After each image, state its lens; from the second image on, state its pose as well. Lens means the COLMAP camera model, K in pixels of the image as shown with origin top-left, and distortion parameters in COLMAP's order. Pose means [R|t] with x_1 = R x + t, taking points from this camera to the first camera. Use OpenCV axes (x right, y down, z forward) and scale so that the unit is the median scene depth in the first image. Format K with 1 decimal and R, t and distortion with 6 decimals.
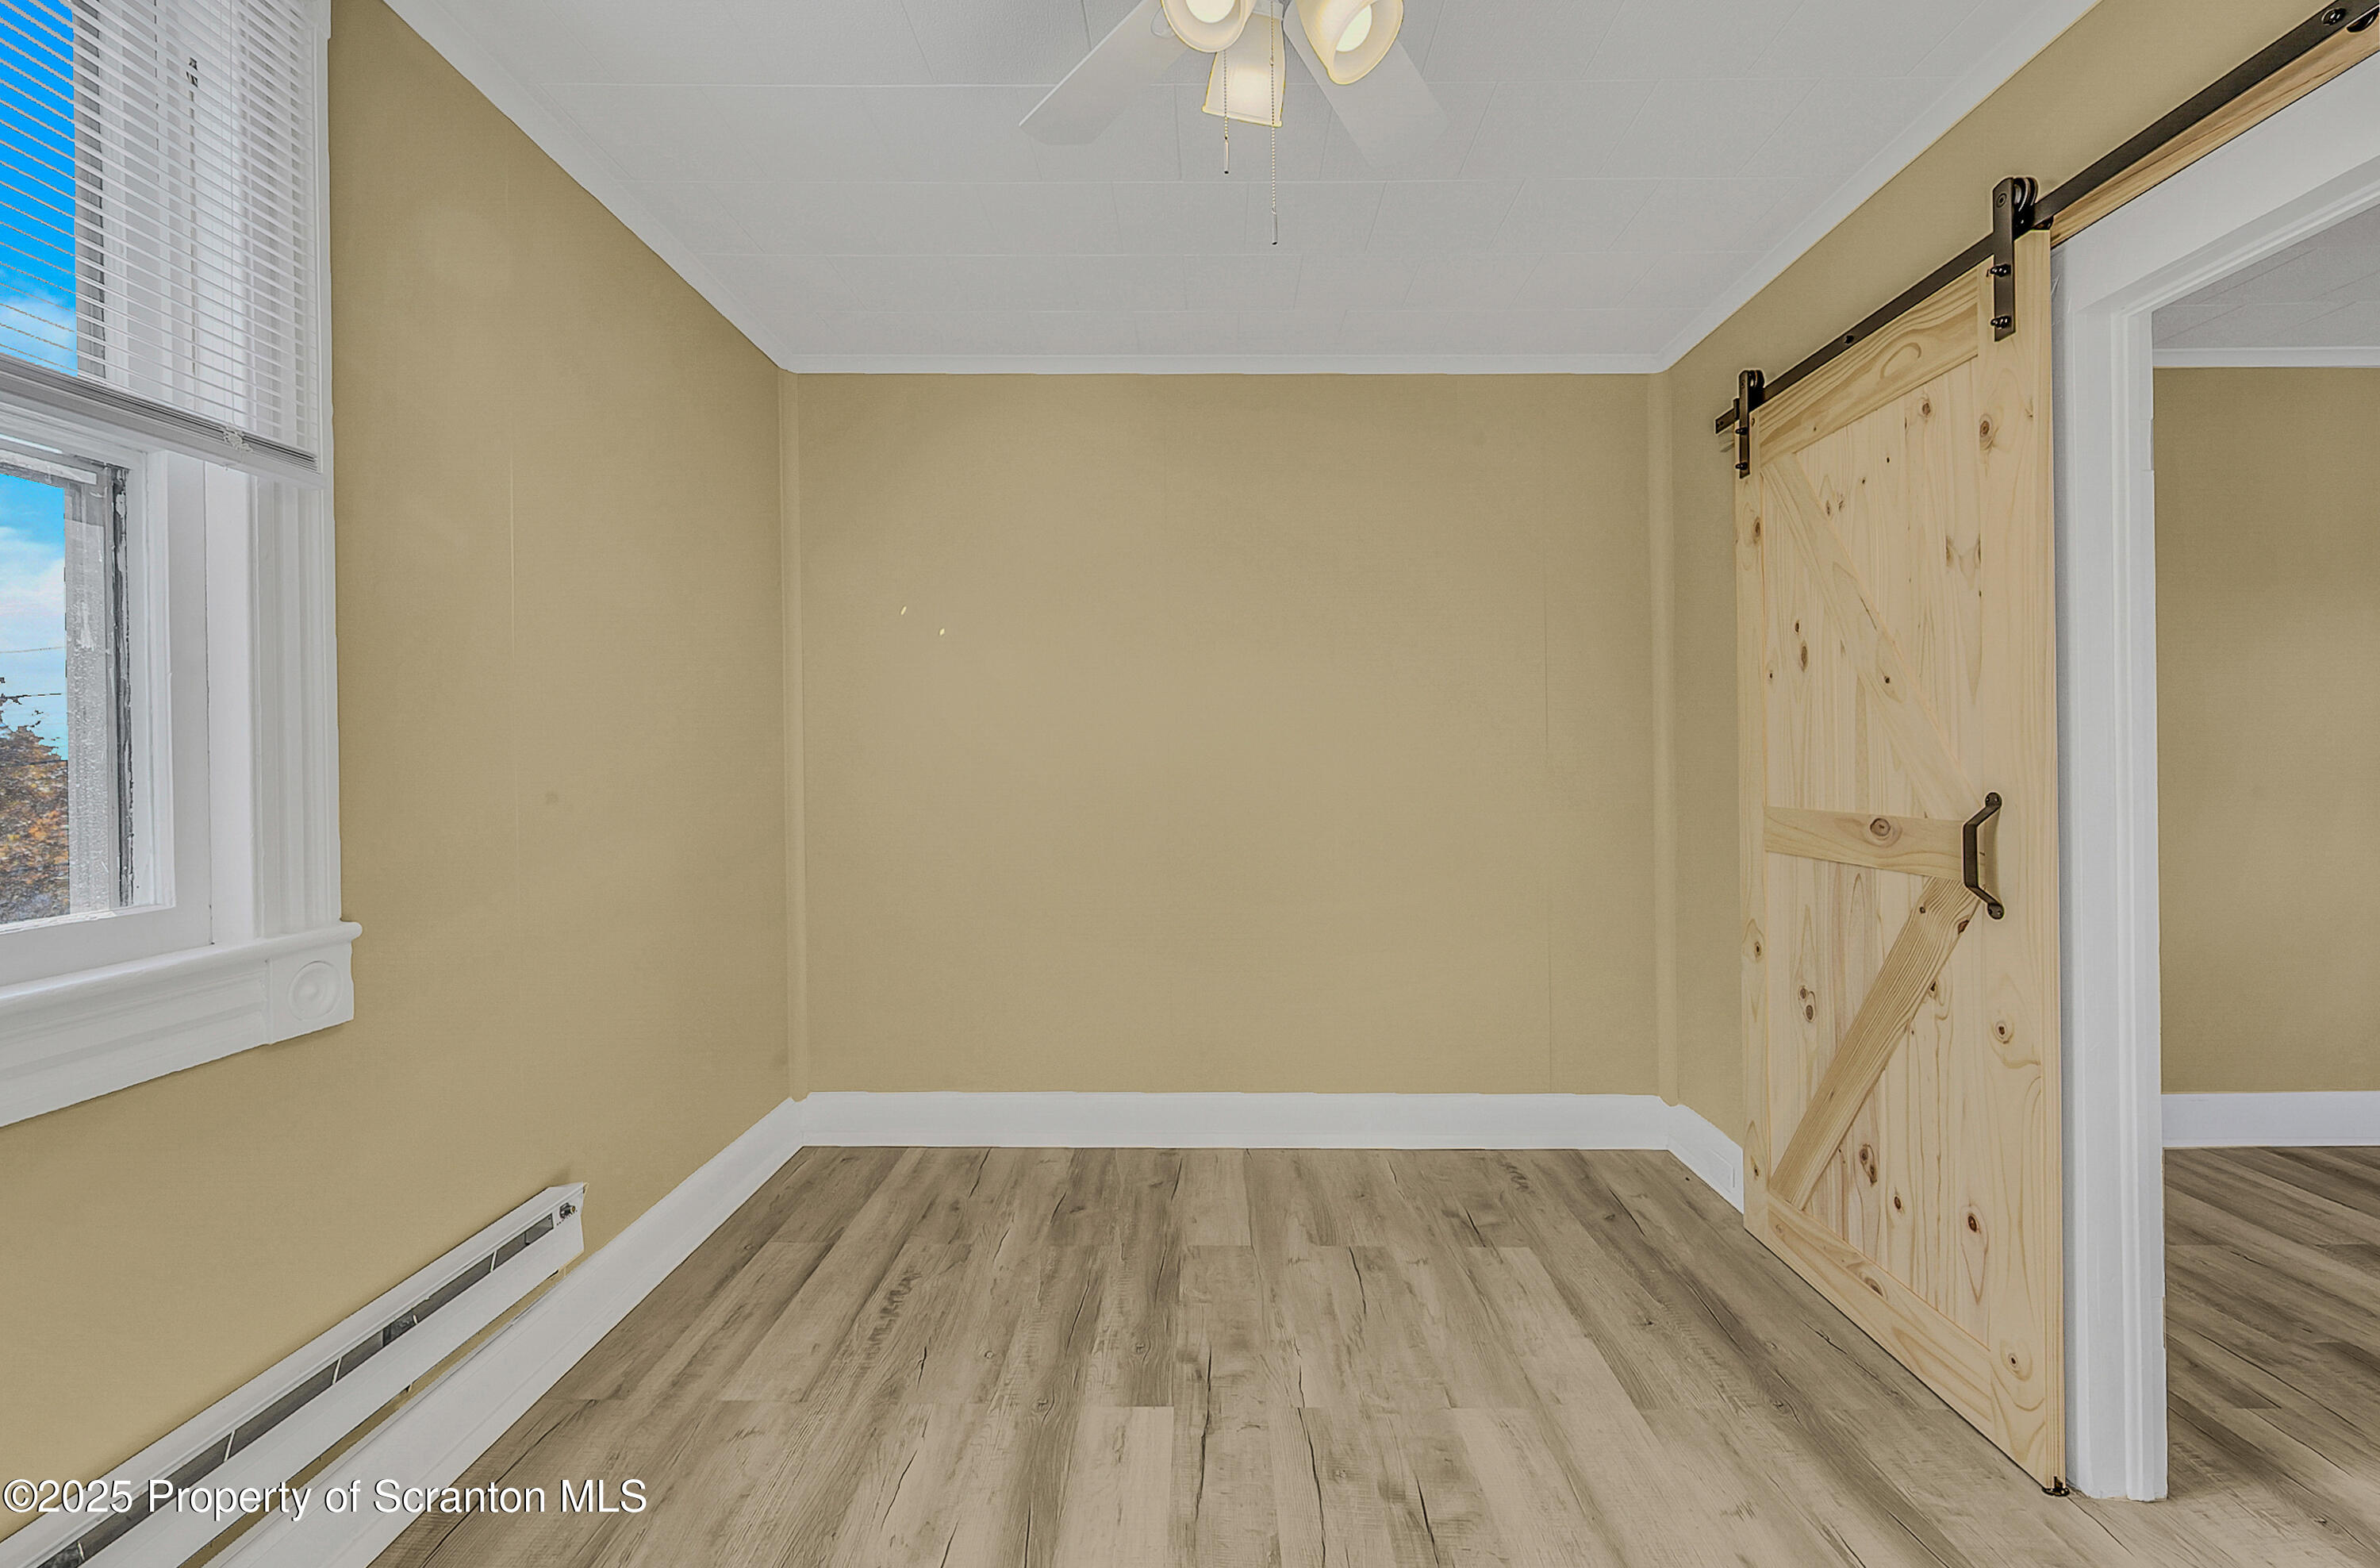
lens RADIAL K [[970.2, 0, 1199.0], [0, 970.2, 761.0], [0, 0, 1]] dist [-0.000244, -0.000030]
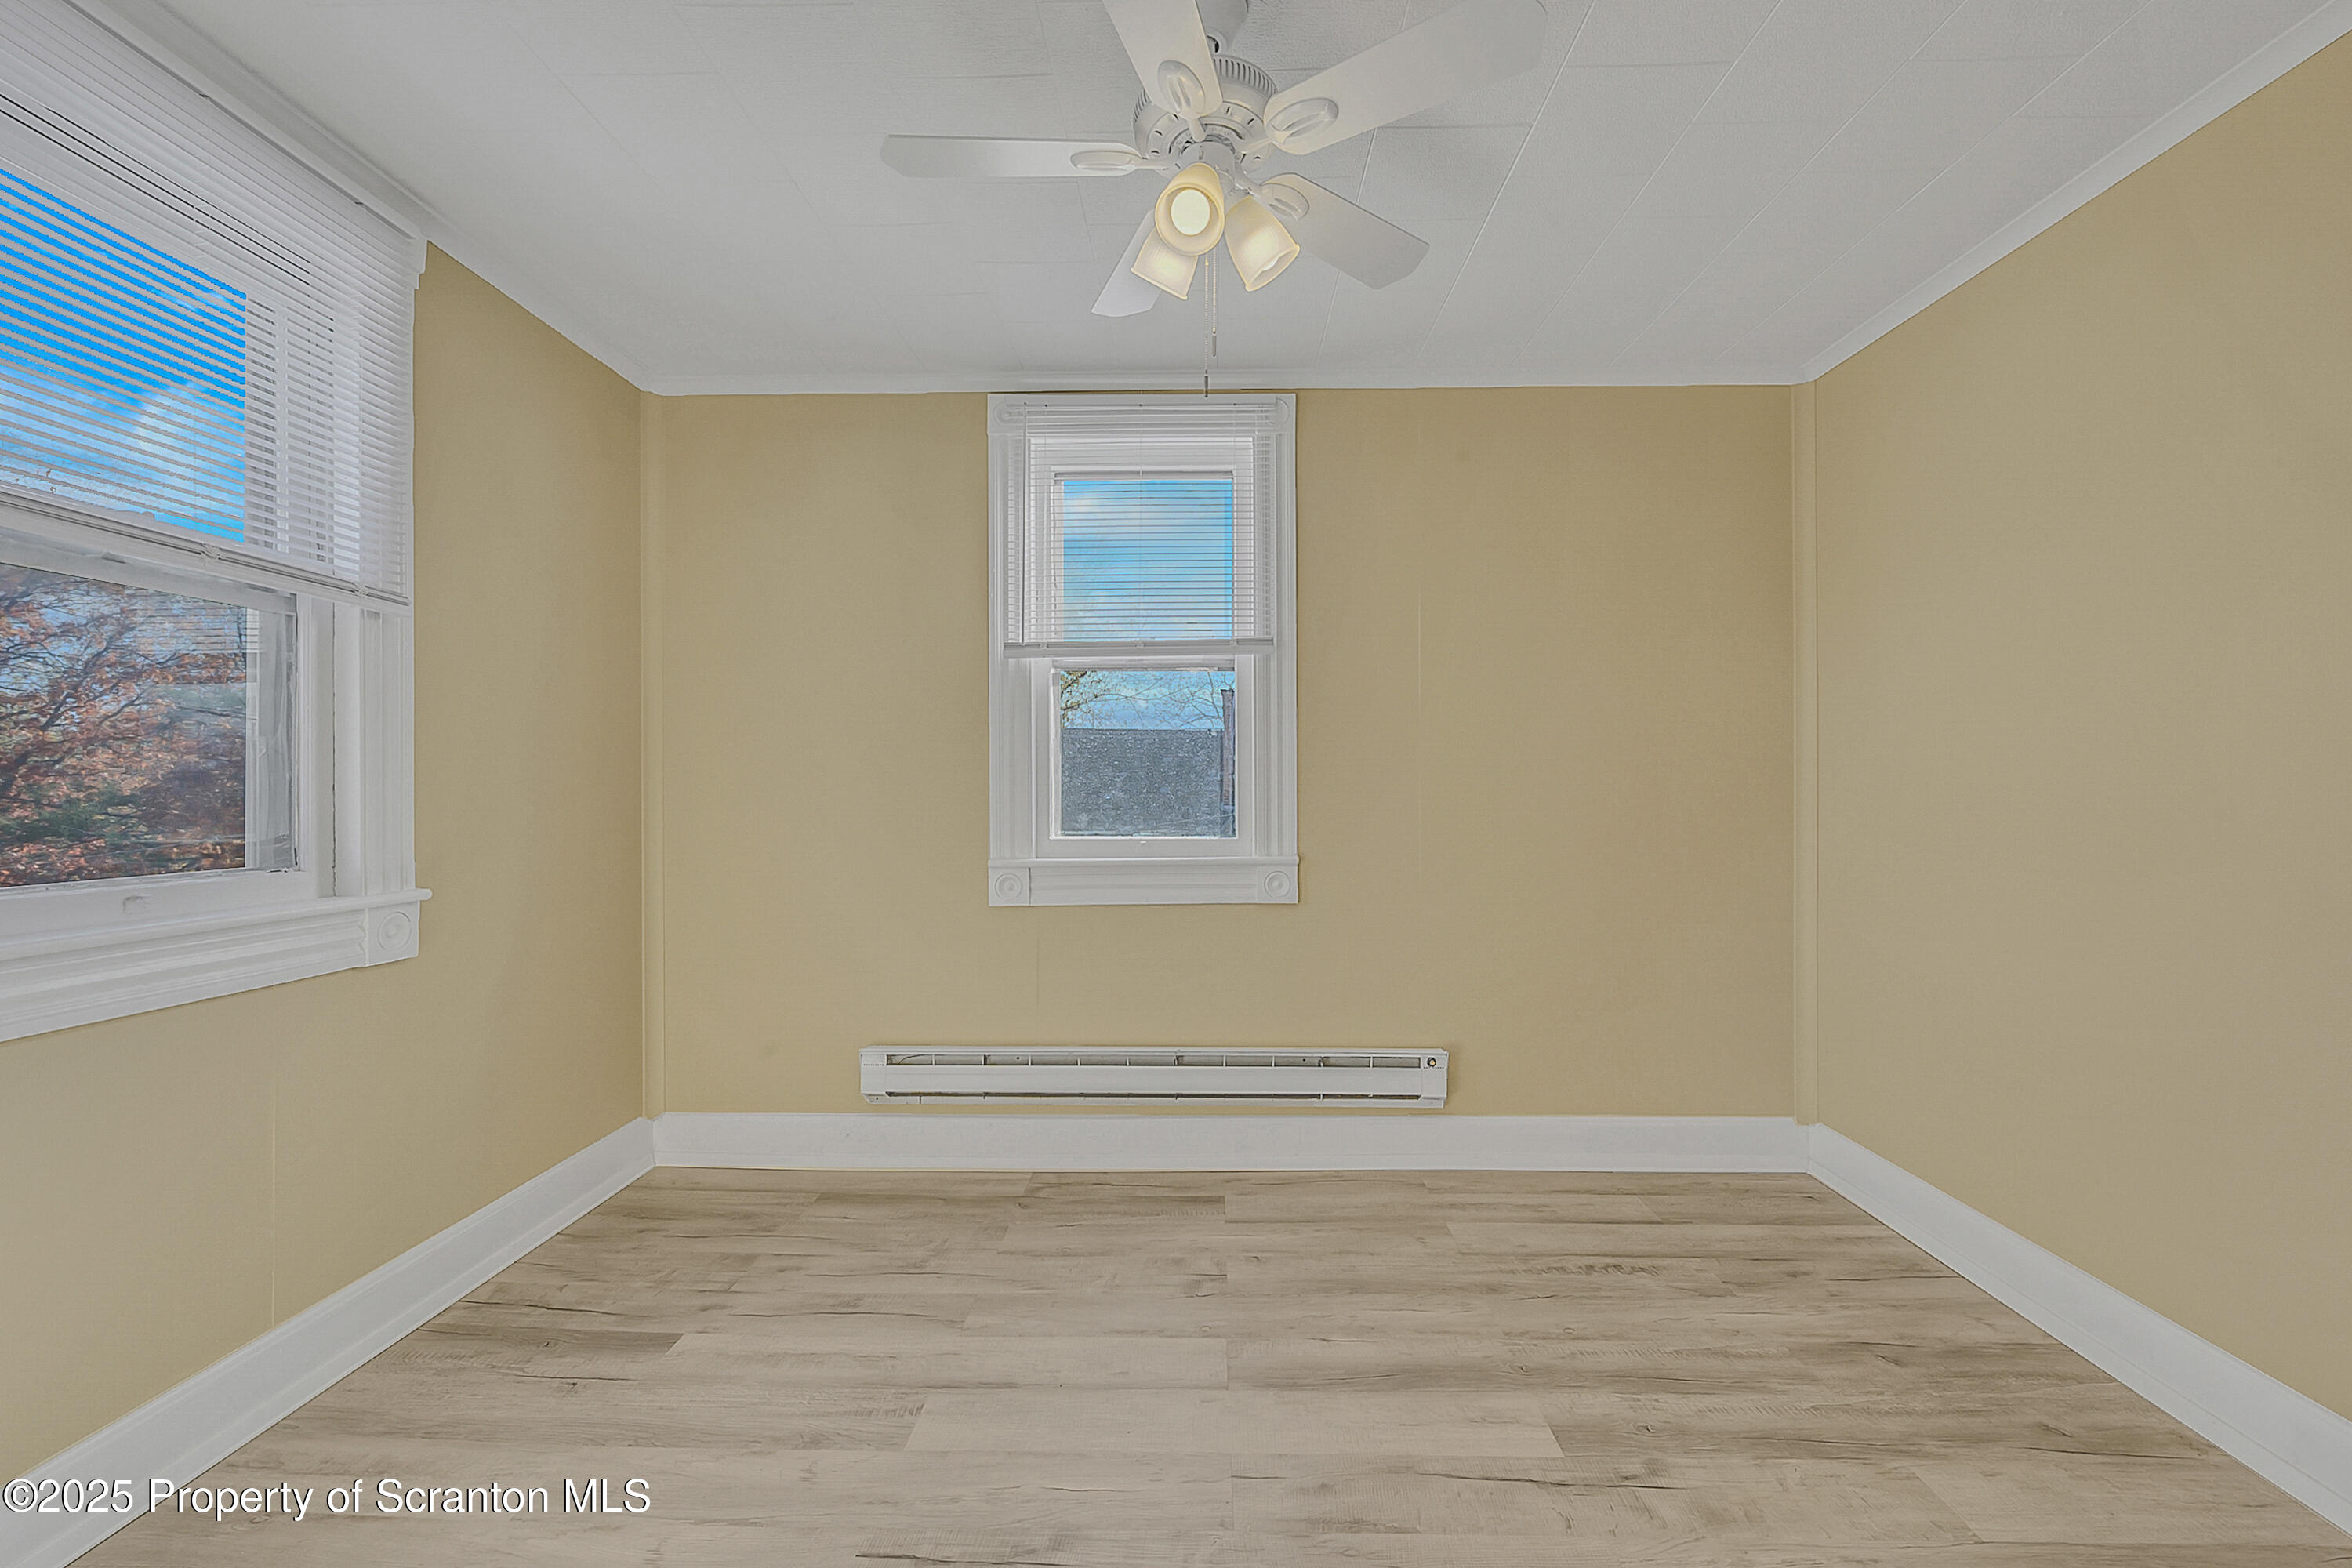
lens RADIAL K [[940.1, 0, 1176.0], [0, 940.1, 784.0], [0, 0, 1]] dist [-0.000065, 0.000076]
pose [[-0.040188, 0.006332, -0.999172, 0.805907], [0.001283, 0.999979, 0.006285, 0.000067], [0.999191, -0.001029, -0.040195, 0.585080]]
